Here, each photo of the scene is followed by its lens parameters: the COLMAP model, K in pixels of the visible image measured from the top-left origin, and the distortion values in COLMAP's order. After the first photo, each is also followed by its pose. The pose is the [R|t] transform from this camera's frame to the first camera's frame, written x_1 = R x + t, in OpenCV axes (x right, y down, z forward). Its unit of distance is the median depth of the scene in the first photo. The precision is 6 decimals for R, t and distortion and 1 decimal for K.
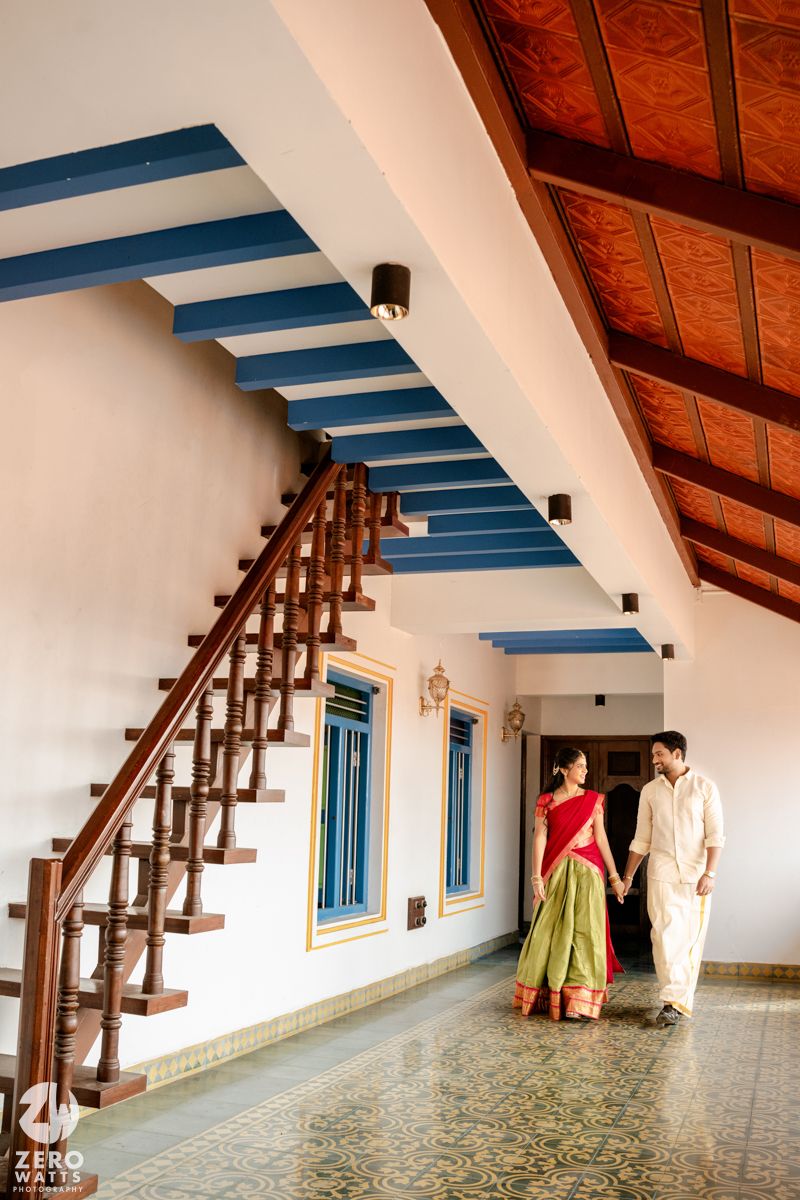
lens RADIAL K [[1142.3, 0, 420.8], [0, 1142.3, 623.2], [0, 0, 1]] dist [-0.119258, 0.000000]
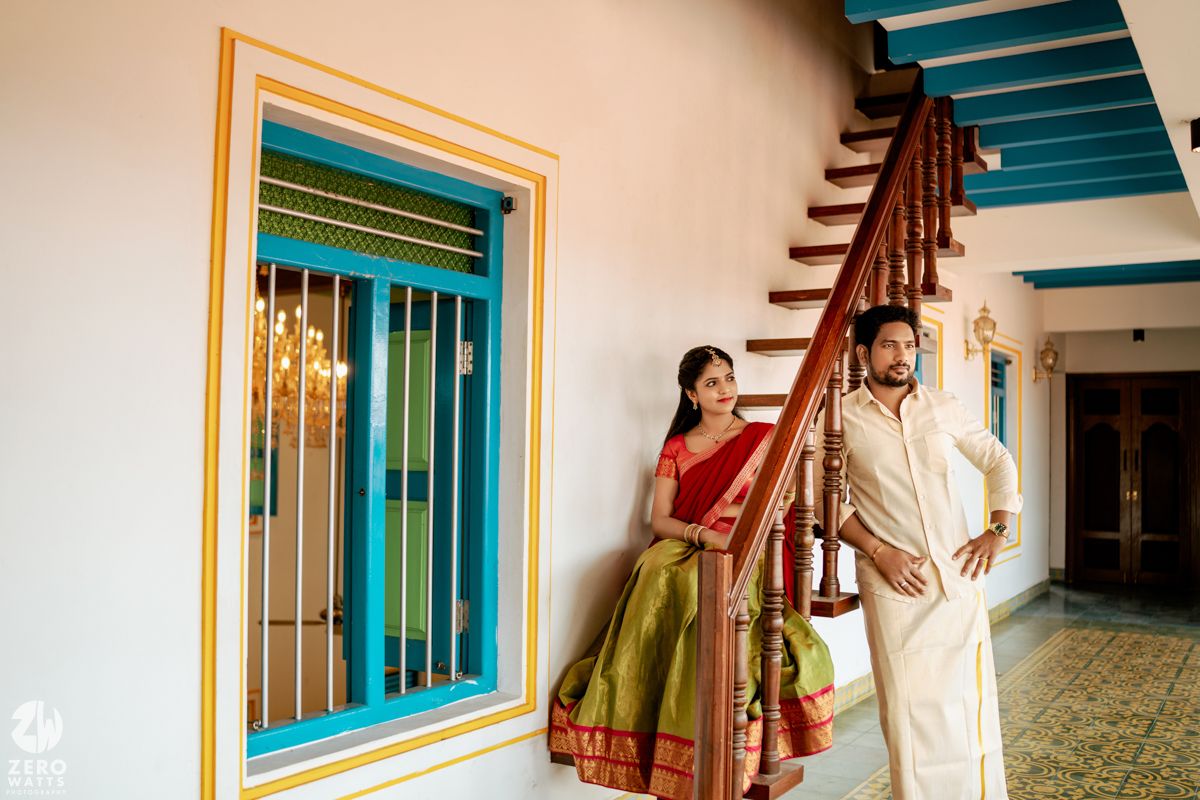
lens RADIAL K [[1142.3, 0, 604.3], [0, 1142.3, 393.7], [0, 0, 1]] dist [-0.119258, 0.000000]
pose [[0.972141, -0.024380, -0.233125, -0.105755], [0.051774, 0.992345, 0.112121, -0.016430], [0.228607, -0.121067, 0.965961, 0.040462]]
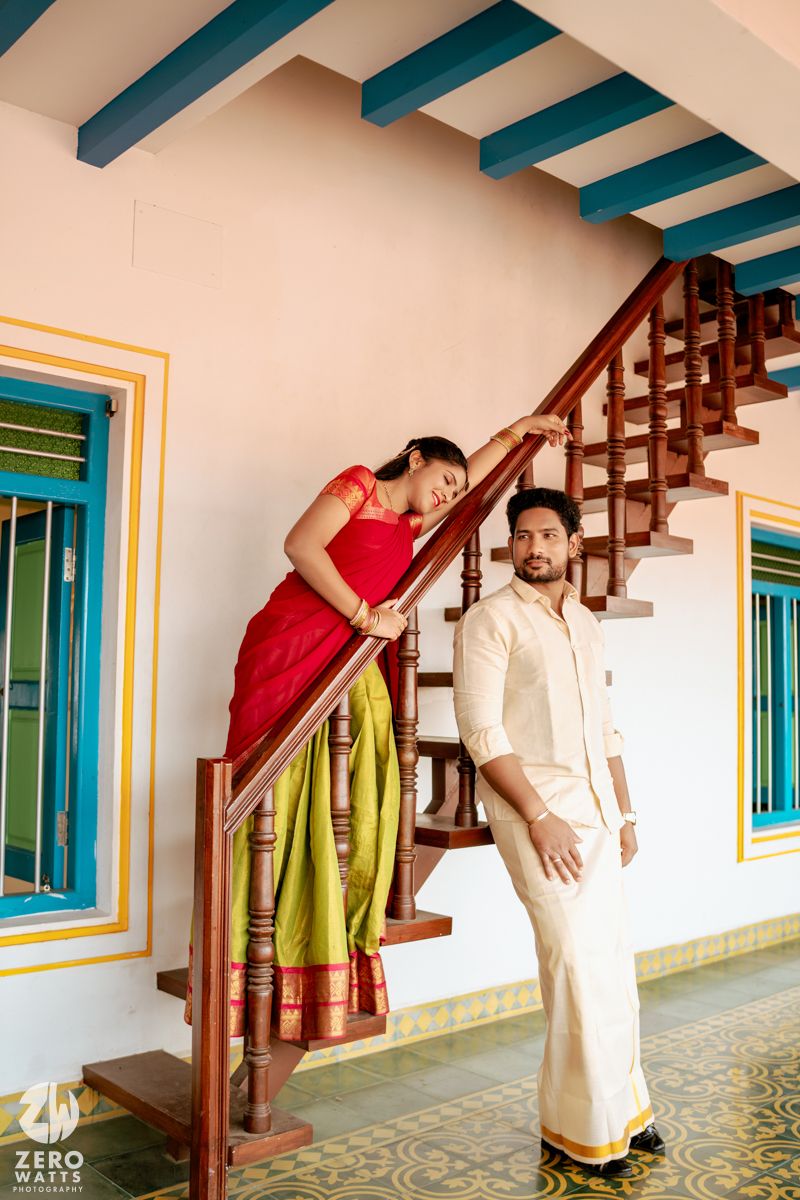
lens RADIAL K [[1142.3, 0, 395.6], [0, 1142.3, 605.0], [0, 0, 1]] dist [-0.119258, 0.000000]
pose [[0.865001, -0.055830, -0.498655, 0.115806], [0.093966, 0.994233, 0.051684, 0.033408], [0.492893, -0.091563, 0.865258, 0.177115]]
